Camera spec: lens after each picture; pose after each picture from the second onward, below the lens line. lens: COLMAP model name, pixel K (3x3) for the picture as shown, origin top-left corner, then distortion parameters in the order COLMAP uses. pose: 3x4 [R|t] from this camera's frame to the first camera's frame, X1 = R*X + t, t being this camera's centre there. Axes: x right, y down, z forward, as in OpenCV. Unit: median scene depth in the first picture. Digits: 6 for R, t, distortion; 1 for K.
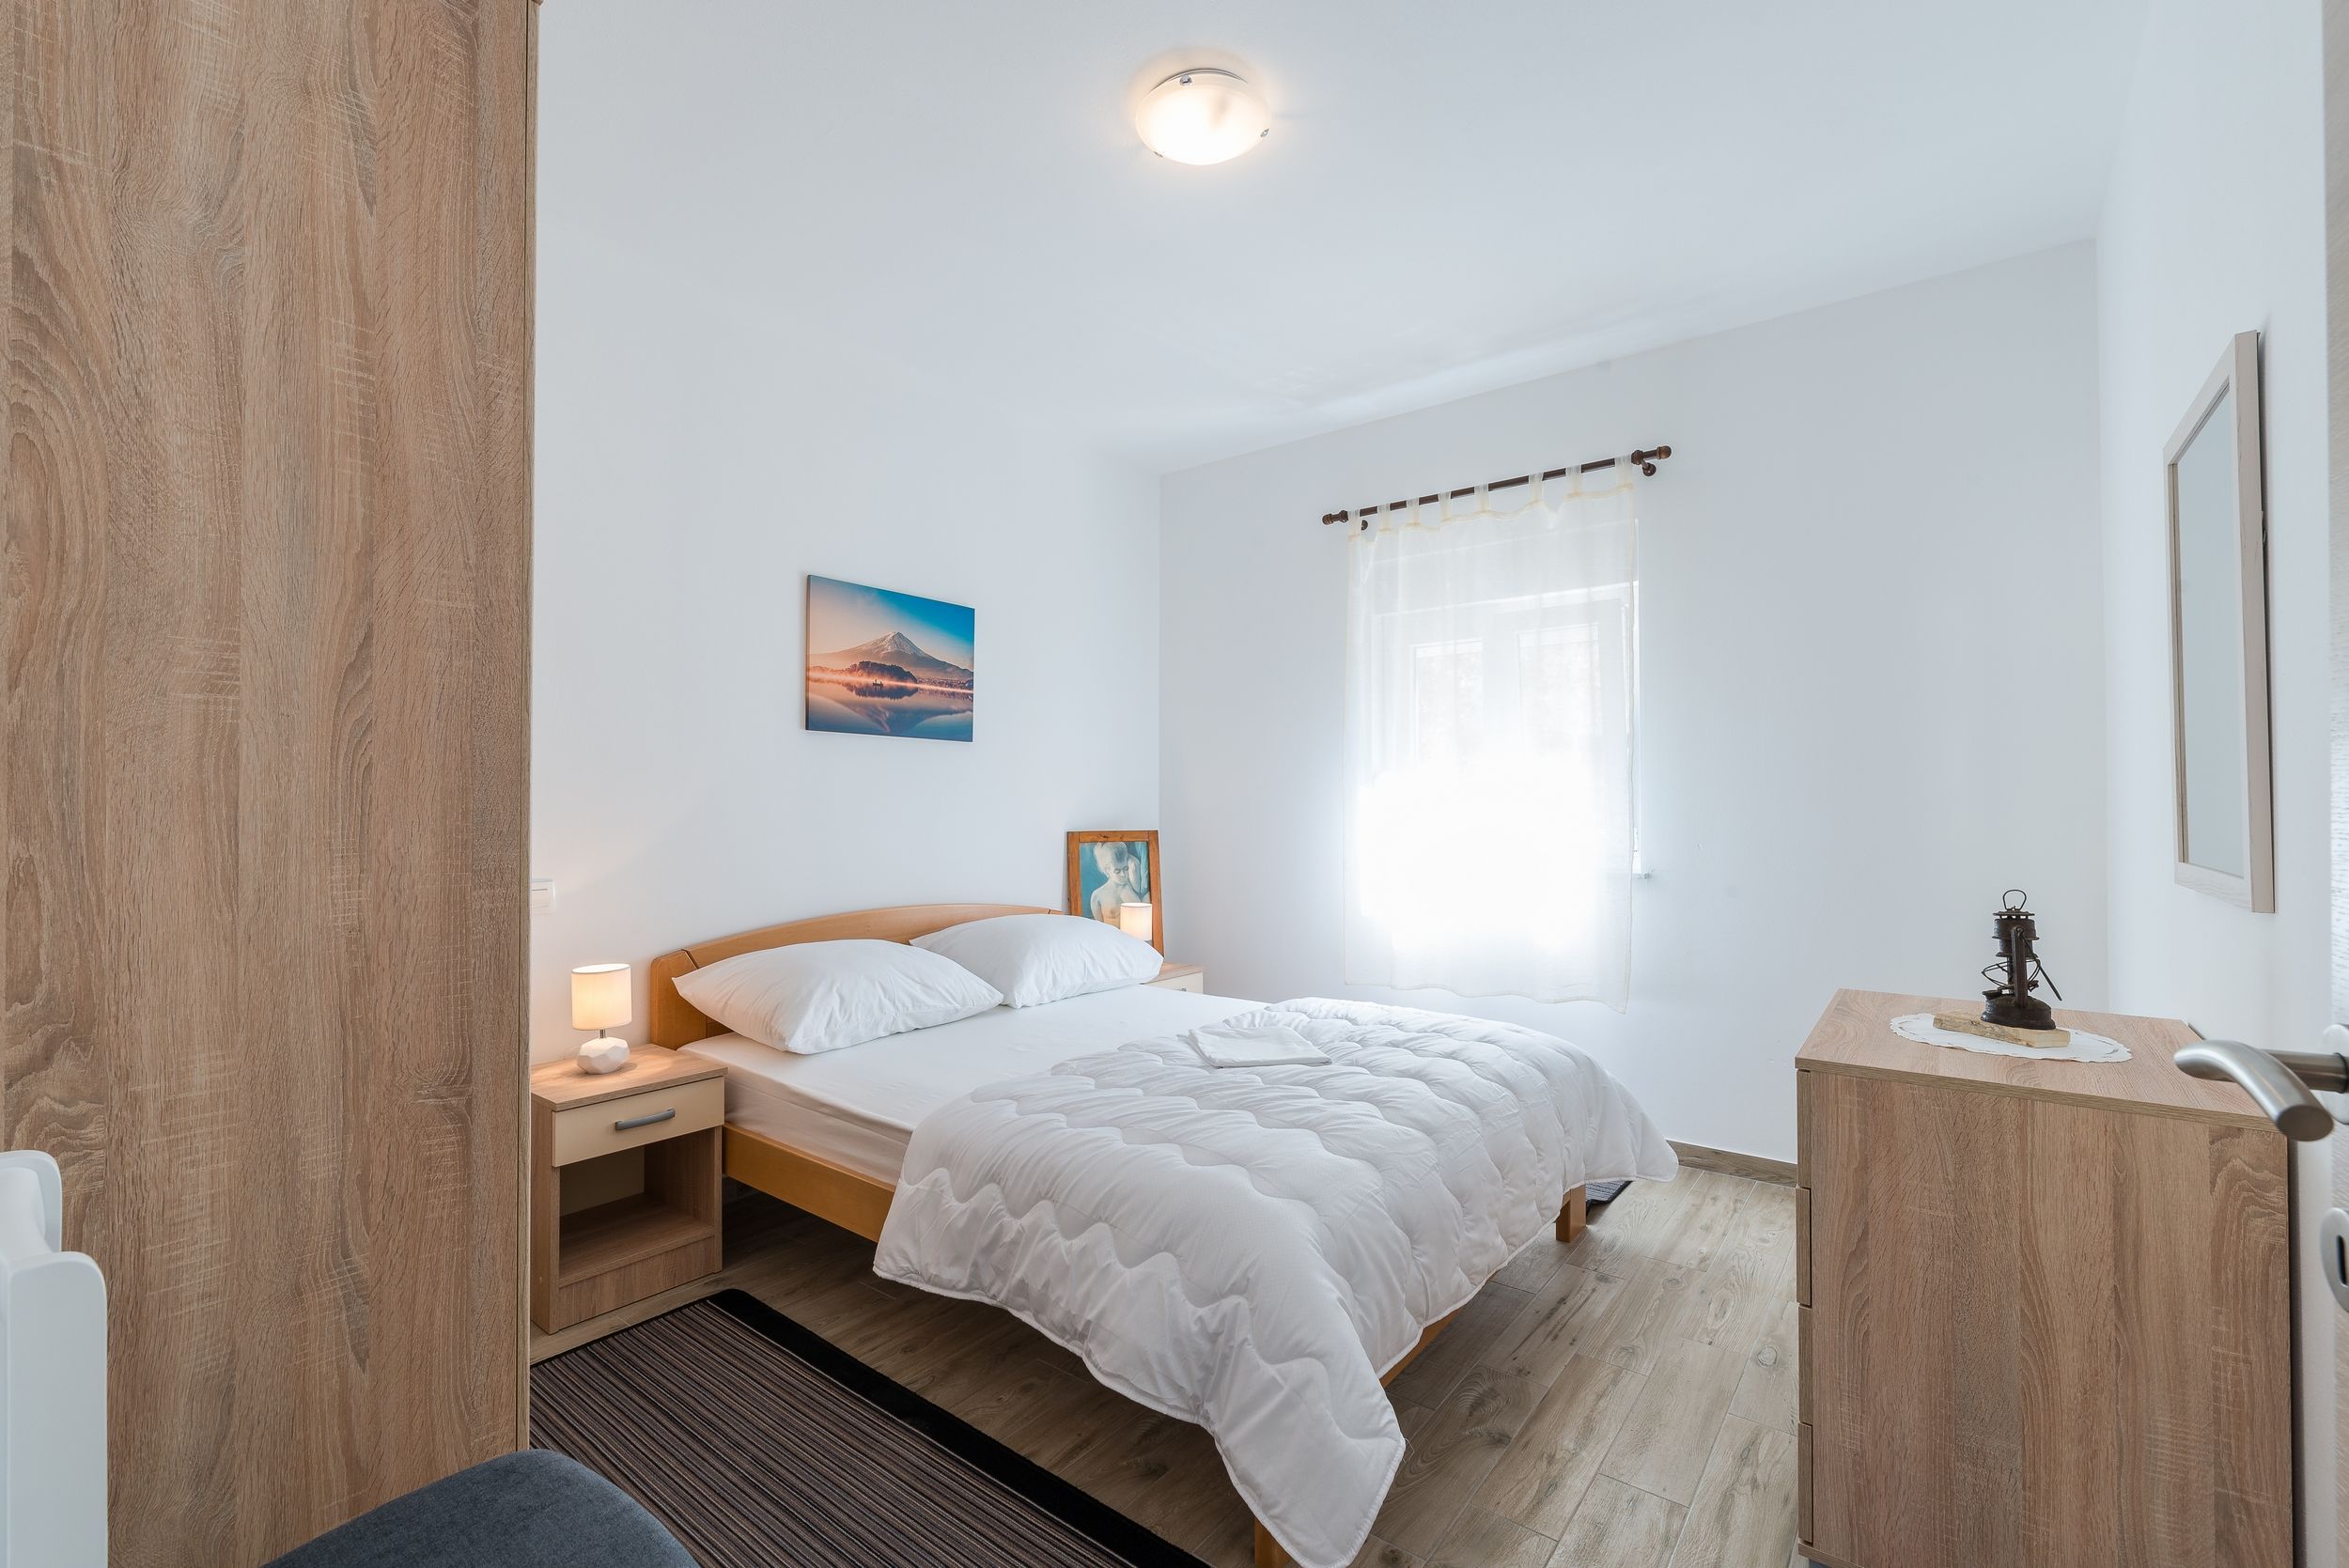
lens RADIAL K [[1021.1, 0, 1159.6], [0, 1021.1, 810.8], [0, 0, 1]] dist [-0.000483, -0.000125]
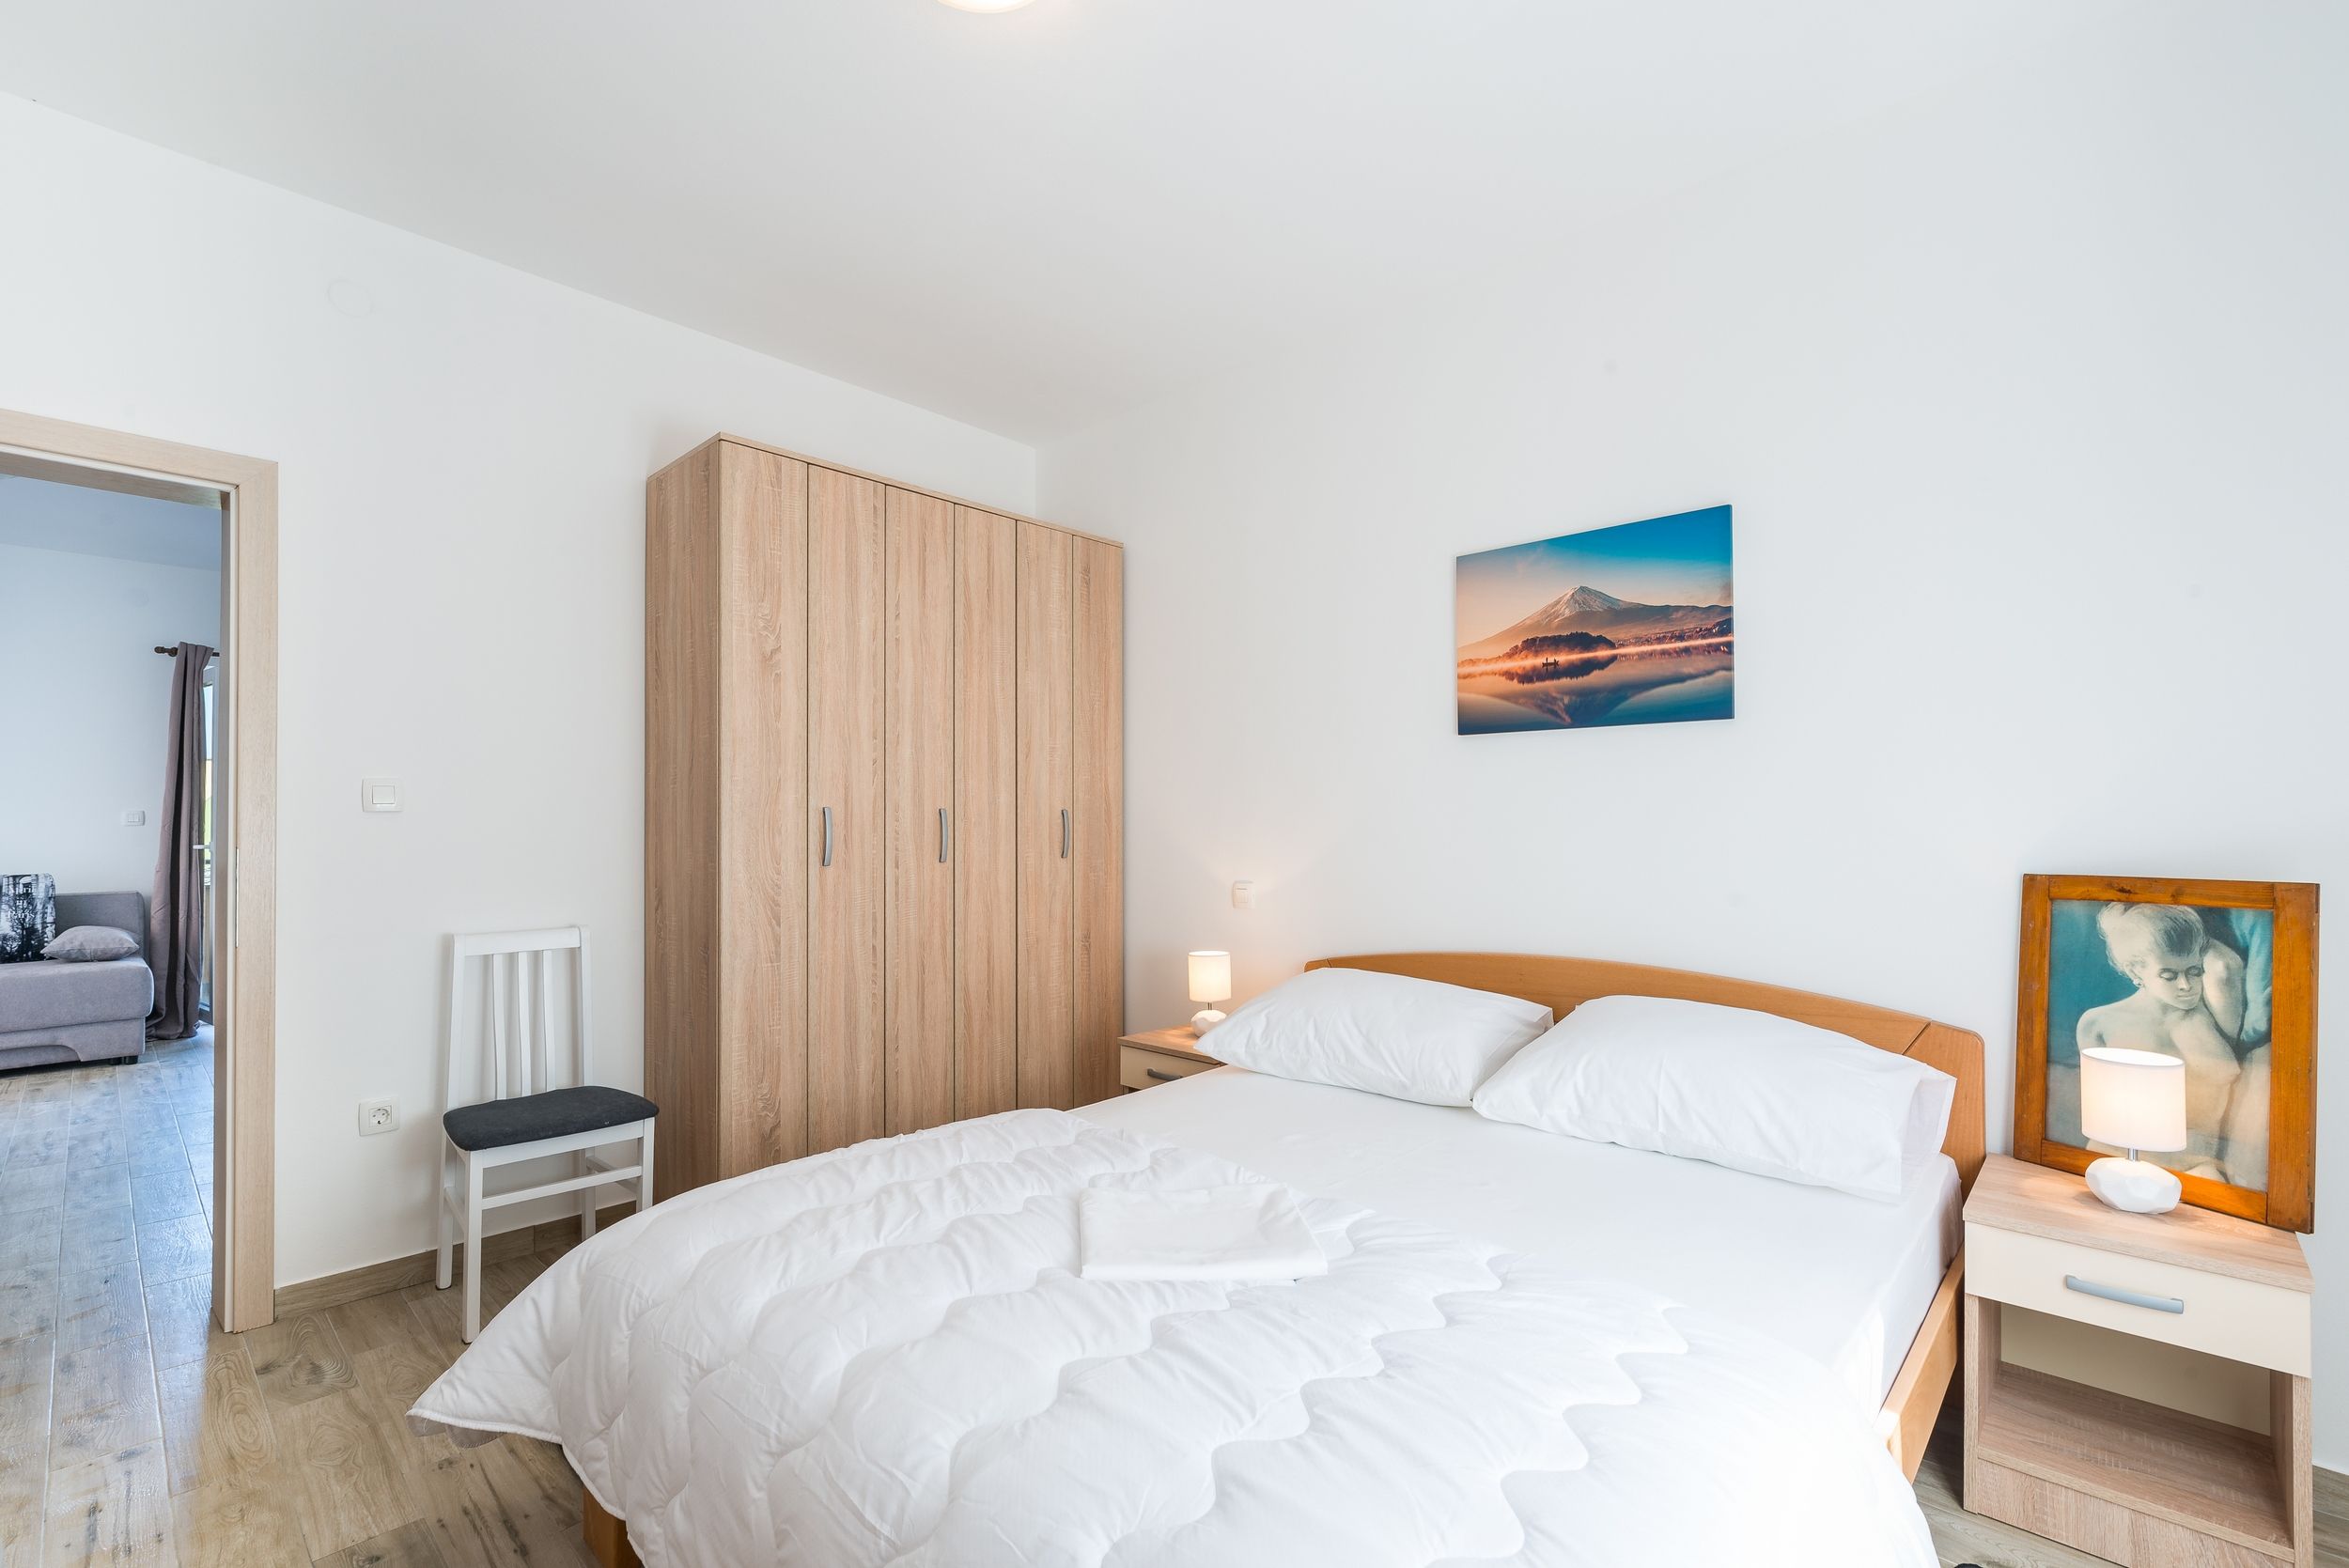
lens RADIAL K [[1021.1, 0, 1159.6], [0, 1021.1, 810.8], [0, 0, 1]] dist [-0.000483, -0.000125]
pose [[-0.090786, -0.010534, -0.995815, 0.499874], [0.000323, 0.999944, -0.010607, -0.004706], [0.995870, -0.001284, -0.090777, 0.752960]]
